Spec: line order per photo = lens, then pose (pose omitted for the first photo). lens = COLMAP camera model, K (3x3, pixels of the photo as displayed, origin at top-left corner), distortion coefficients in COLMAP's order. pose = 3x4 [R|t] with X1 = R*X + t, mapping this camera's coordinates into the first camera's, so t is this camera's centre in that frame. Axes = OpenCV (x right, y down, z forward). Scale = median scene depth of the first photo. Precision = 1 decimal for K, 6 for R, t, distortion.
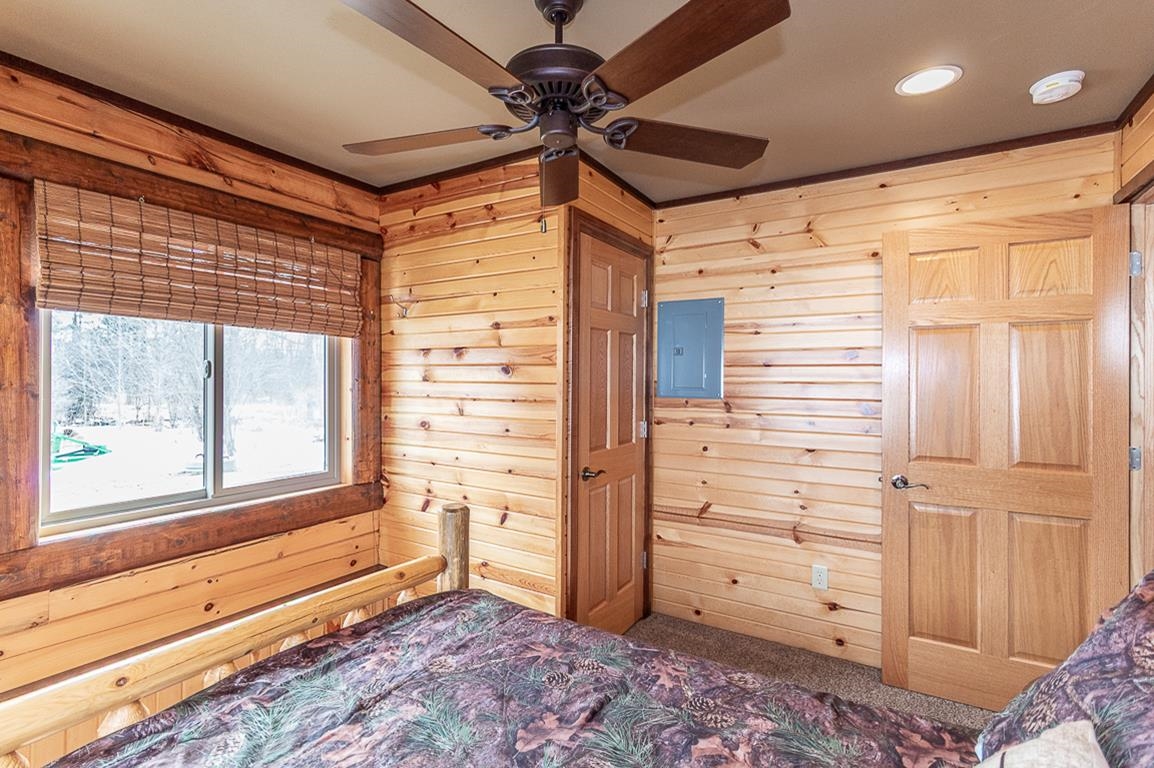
lens RADIAL K [[533.0, 0, 581.6], [0, 533.0, 371.5], [0, 0, 1]] dist [-0.000716, 0.000362]
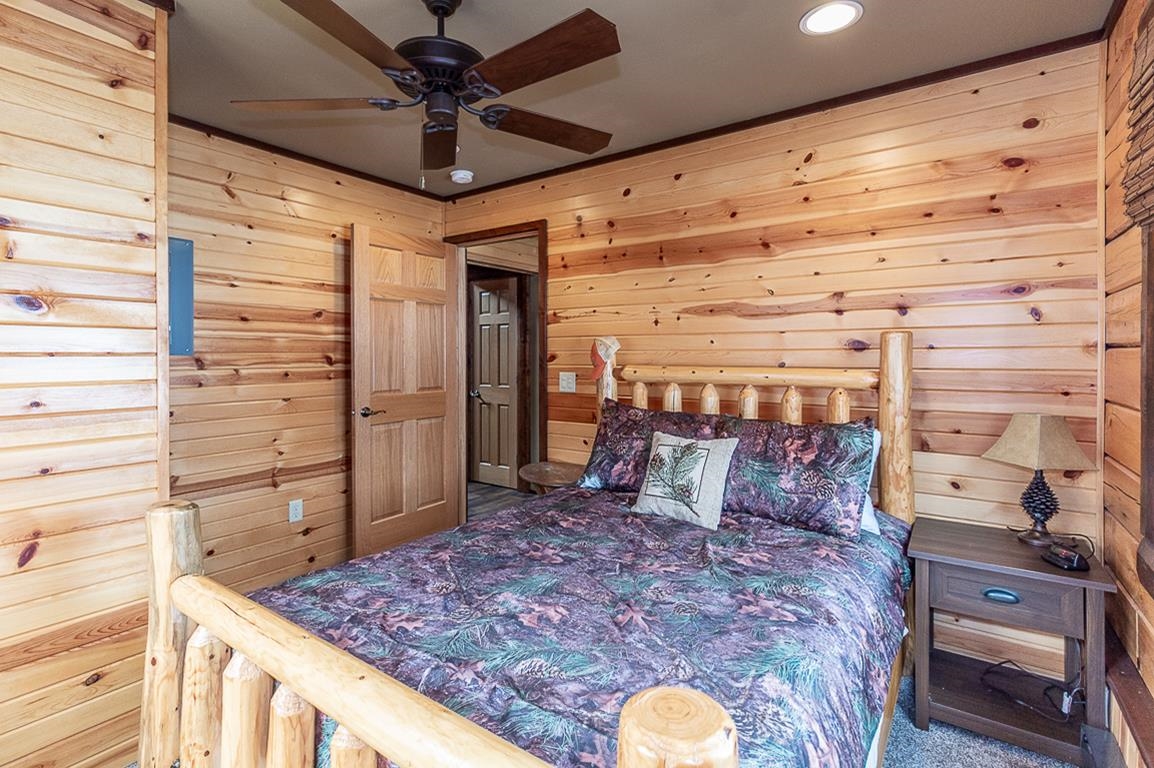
lens RADIAL K [[544.1, 0, 574.2], [0, 544.1, 347.4], [0, 0, 1]] dist [-0.000099, 0.000233]
pose [[0.075165, 0.006024, 0.997153, -0.832491], [-0.011827, 0.999917, -0.005149, 0.051136], [-0.997101, -0.011406, 0.075230, 0.423059]]
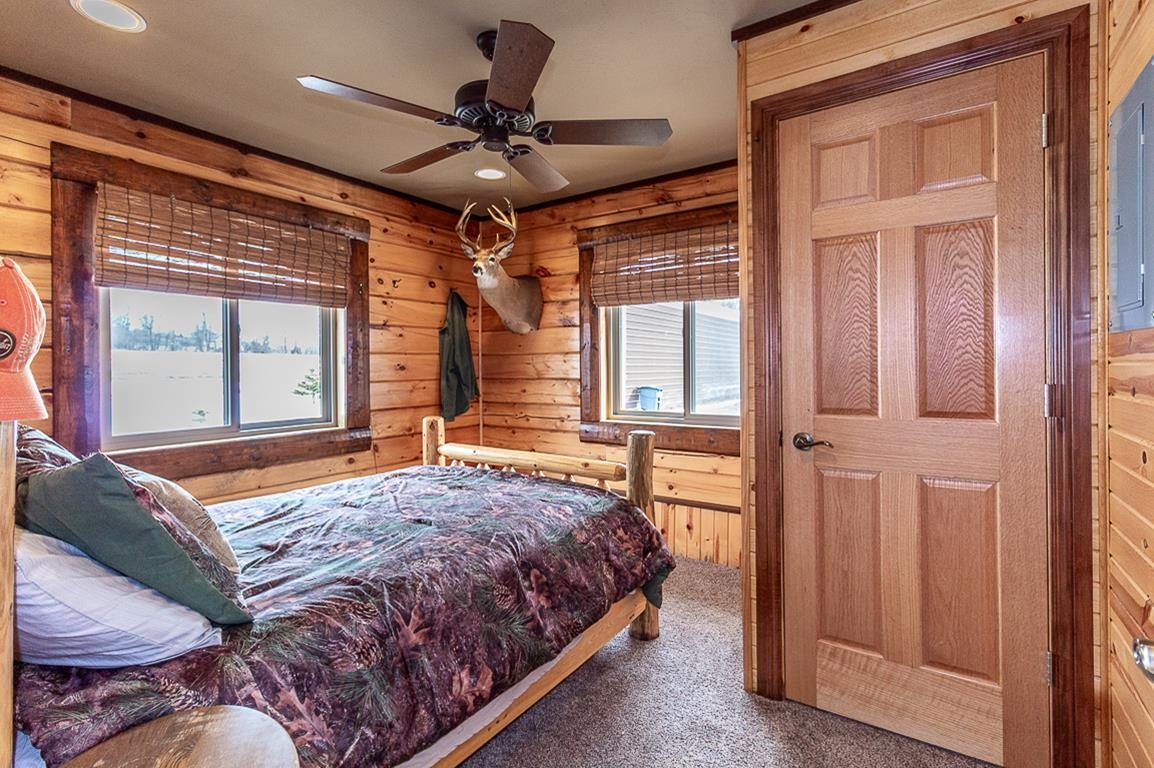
lens RADIAL K [[533.0, 0, 579.5], [0, 533.0, 362.5], [0, 0, 1]] dist [-0.001696, 0.000631]
pose [[-0.039141, -0.011340, -0.999169, 0.905033], [0.023304, 0.999653, -0.012258, 0.102504], [0.998962, -0.023765, -0.038863, 0.861773]]
